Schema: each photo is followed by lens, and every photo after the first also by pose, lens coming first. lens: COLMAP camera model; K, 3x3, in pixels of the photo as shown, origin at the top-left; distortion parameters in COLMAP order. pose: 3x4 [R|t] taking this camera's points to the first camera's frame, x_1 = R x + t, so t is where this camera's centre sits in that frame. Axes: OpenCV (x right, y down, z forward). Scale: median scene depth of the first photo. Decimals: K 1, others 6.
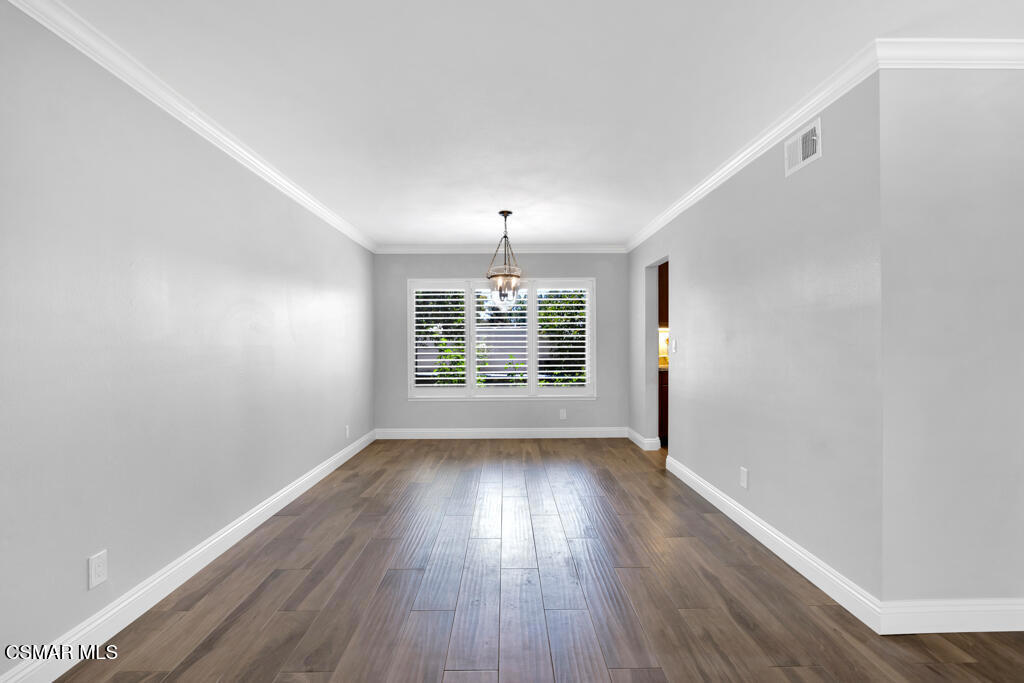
lens RADIAL K [[483.6, 0, 512.7], [0, 483.6, 341.4], [0, 0, 1]] dist [-0.006051, -0.001020]
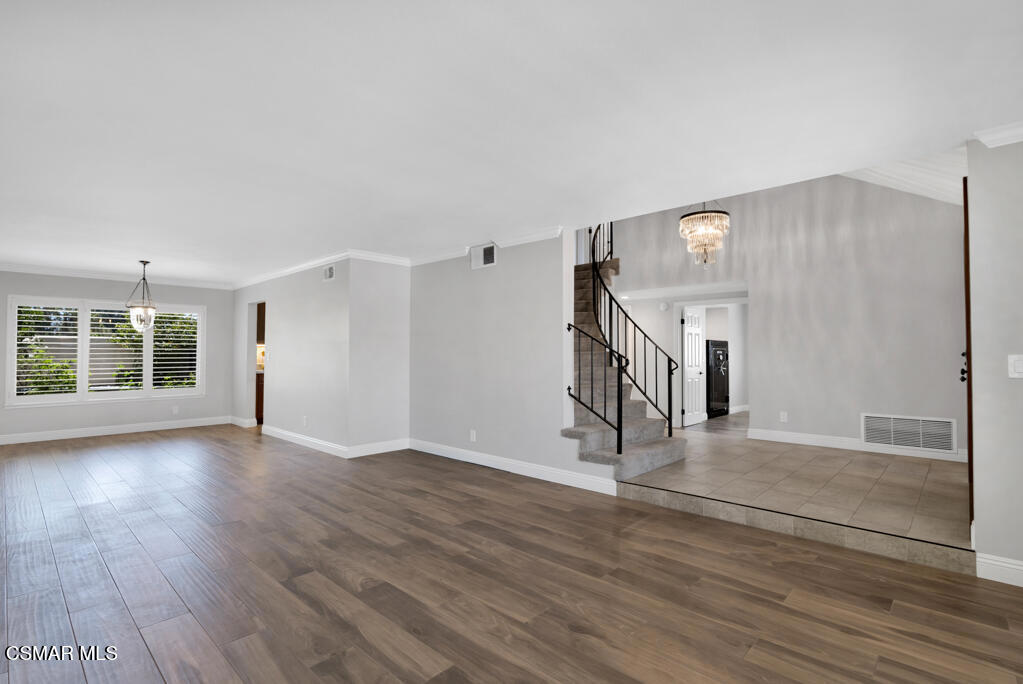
lens RADIAL K [[483.2, 0, 513.5], [0, 483.2, 345.6], [0, 0, 1]] dist [-0.006051, -0.001020]
pose [[0.695735, 0.016935, 0.718099, -0.205483], [-0.004263, 0.999802, -0.019448, 0.001539], [-0.718286, 0.010470, 0.695669, -0.571744]]
